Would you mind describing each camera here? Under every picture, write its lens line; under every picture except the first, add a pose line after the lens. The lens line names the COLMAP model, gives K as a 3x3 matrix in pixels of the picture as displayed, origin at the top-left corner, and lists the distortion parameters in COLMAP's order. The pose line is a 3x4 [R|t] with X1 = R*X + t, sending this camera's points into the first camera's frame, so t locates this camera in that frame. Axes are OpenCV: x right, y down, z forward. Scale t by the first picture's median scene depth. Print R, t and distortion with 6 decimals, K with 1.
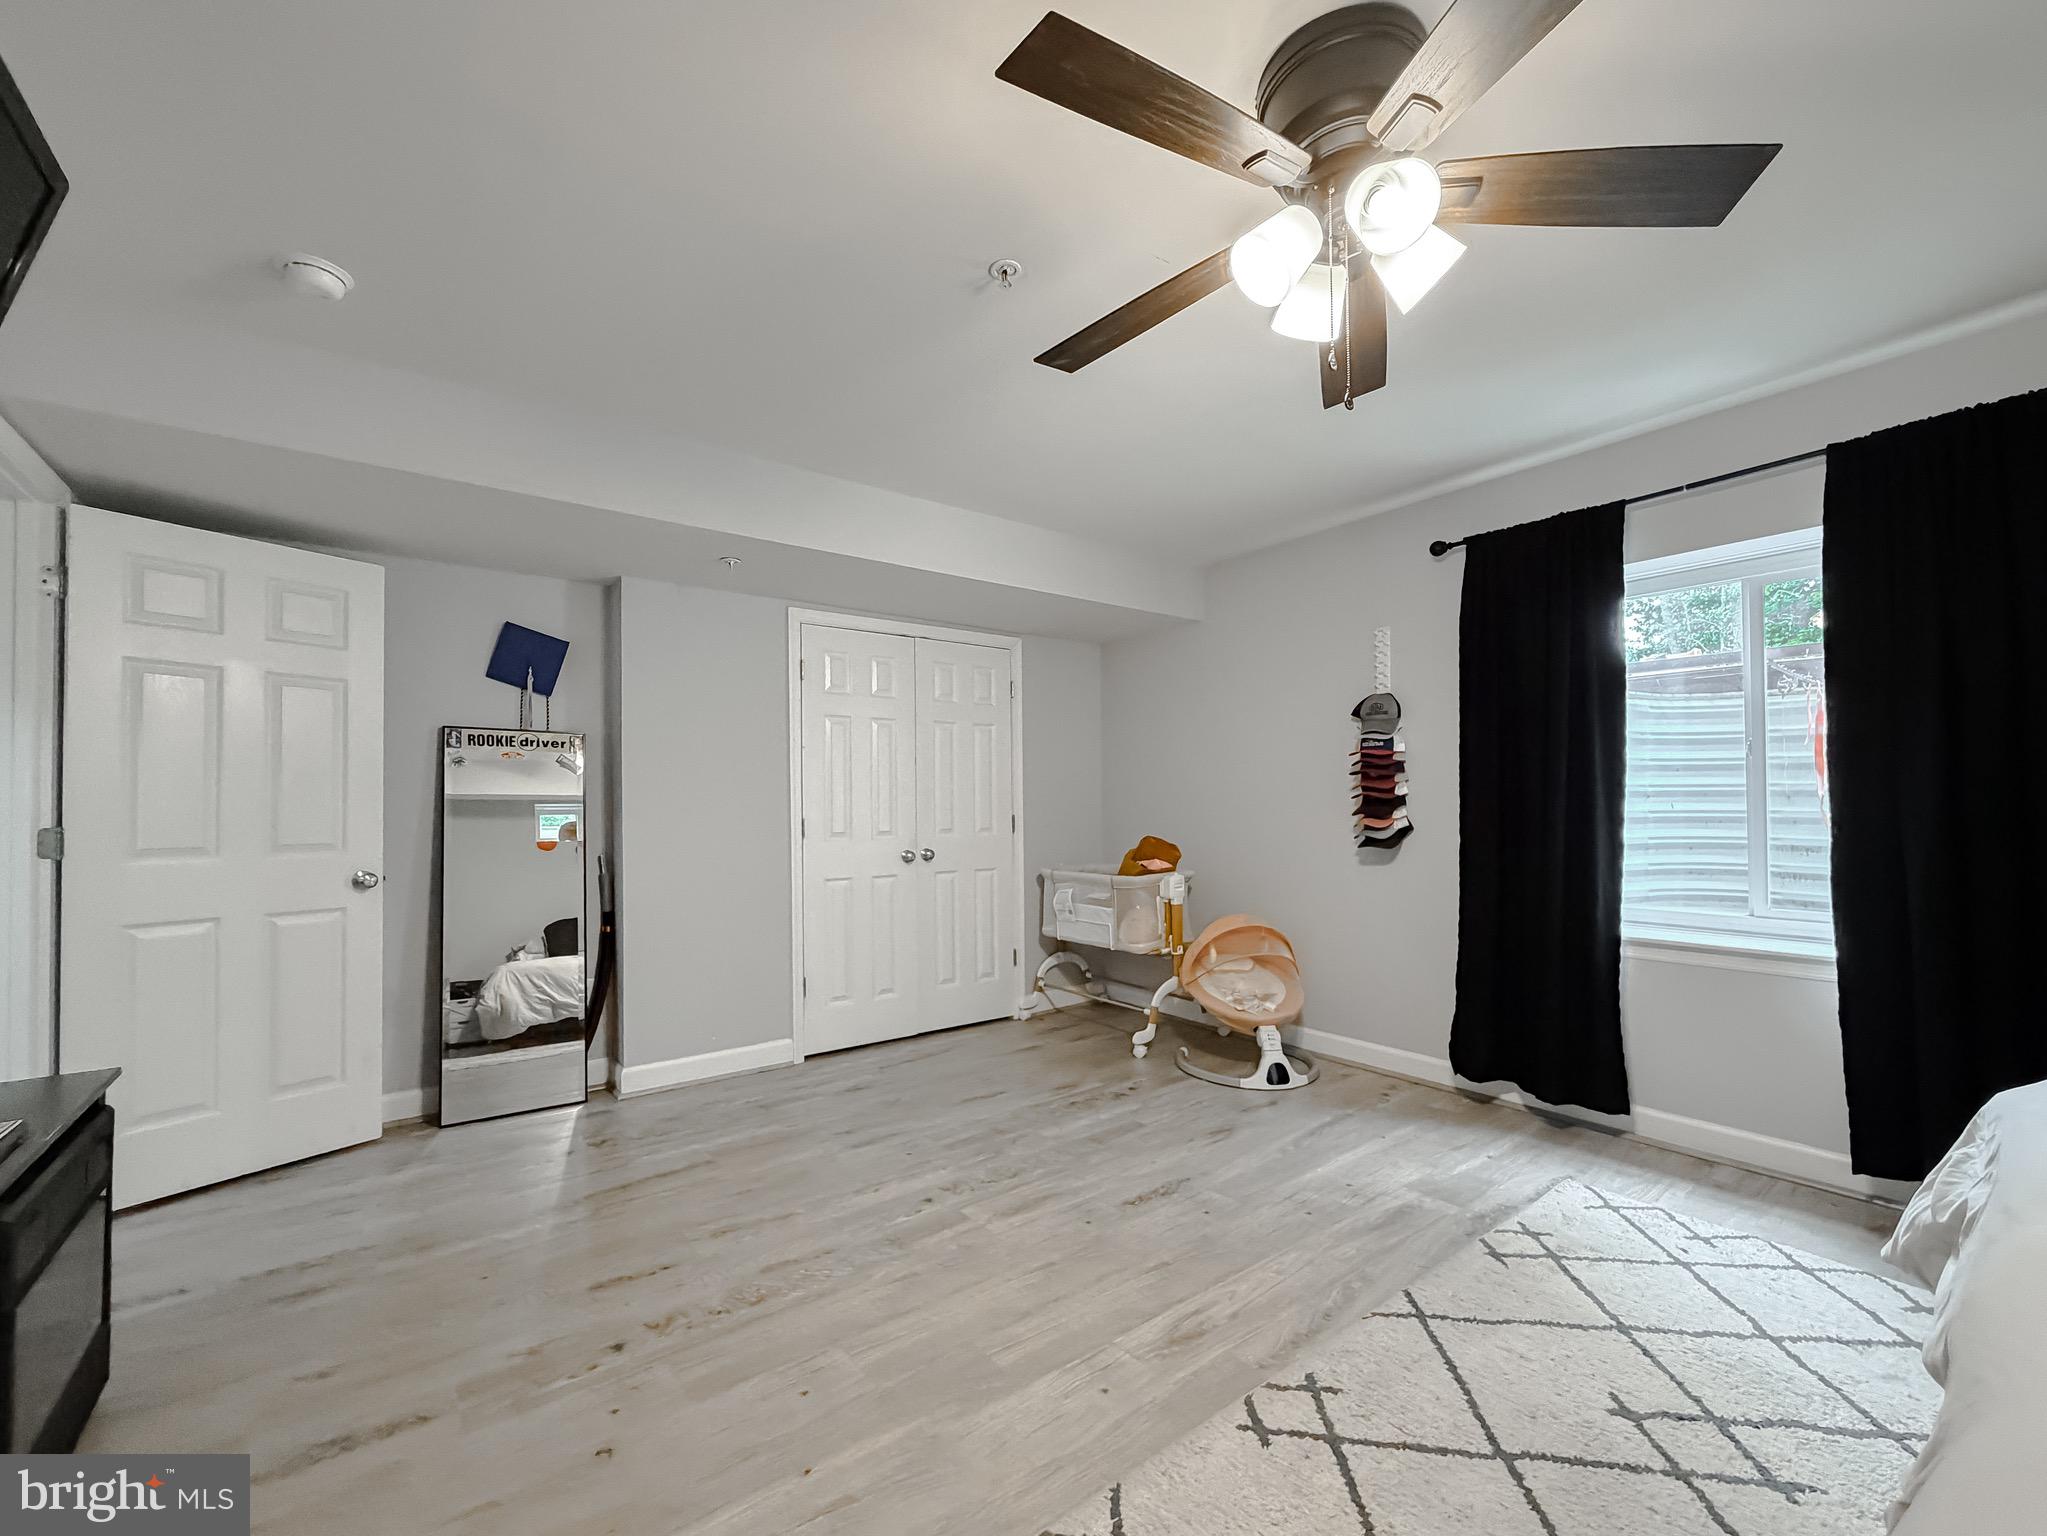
lens RADIAL K [[829.0, 0, 1000.1], [0, 829.0, 804.0], [0, 0, 1]] dist [0.001621, -0.000012]
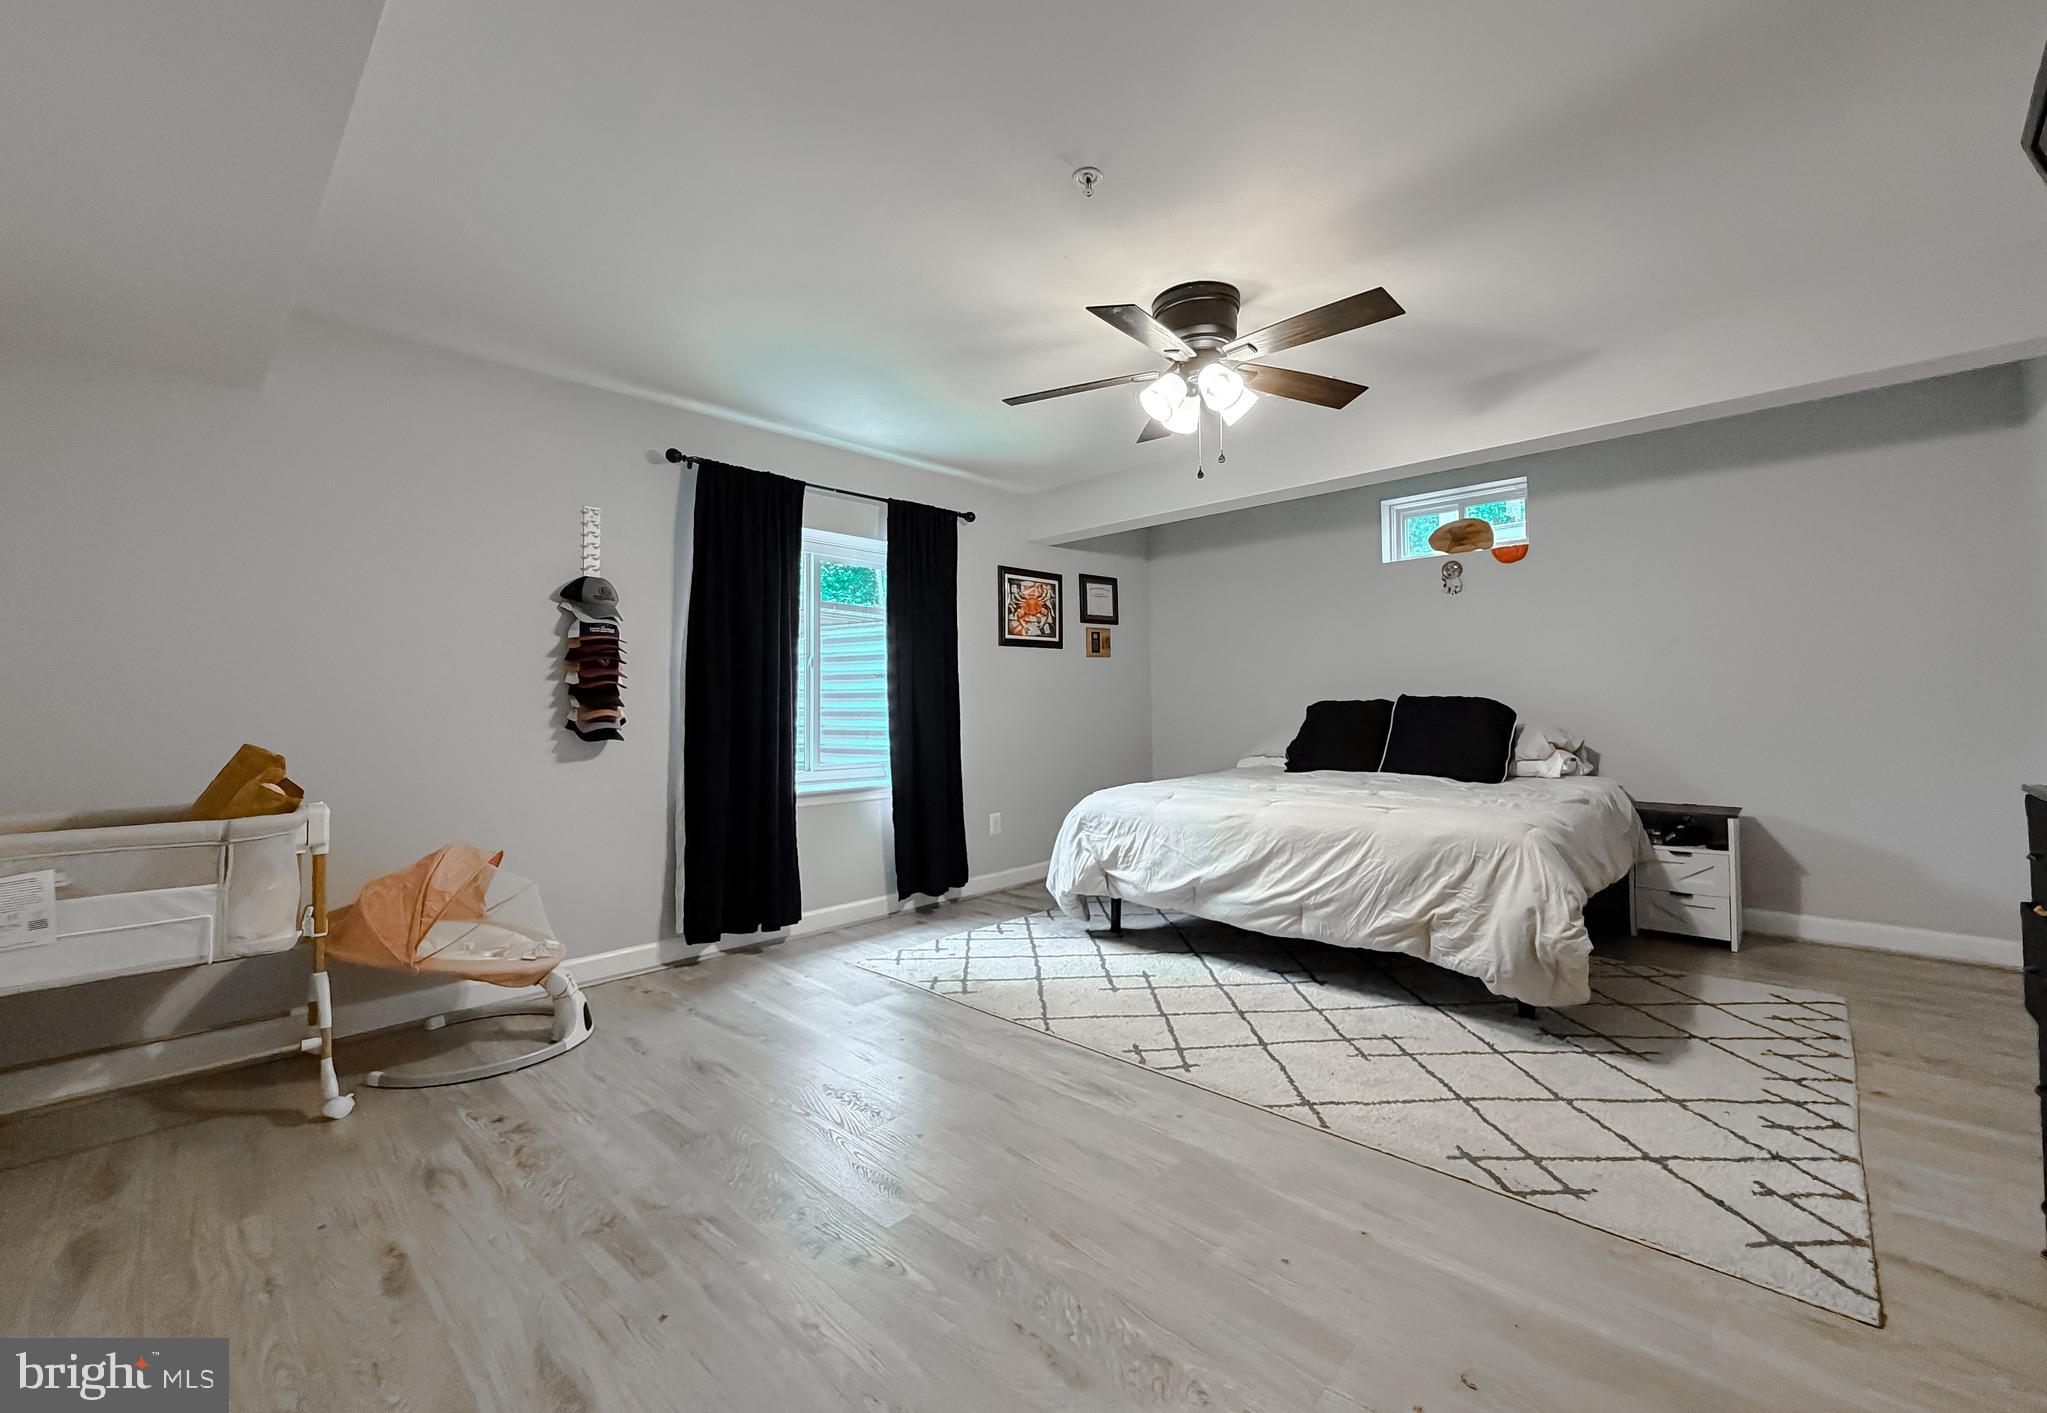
lens RADIAL K [[825.4, 0, 1024.3], [0, 825.4, 702.9], [0, 0, 1]] dist [-0.002850, 0.000142]
pose [[-0.159742, 0.016770, 0.987016, -0.669118], [0.004067, 0.999858, -0.016330, 0.032010], [-0.987150, 0.001406, -0.159788, 0.838029]]
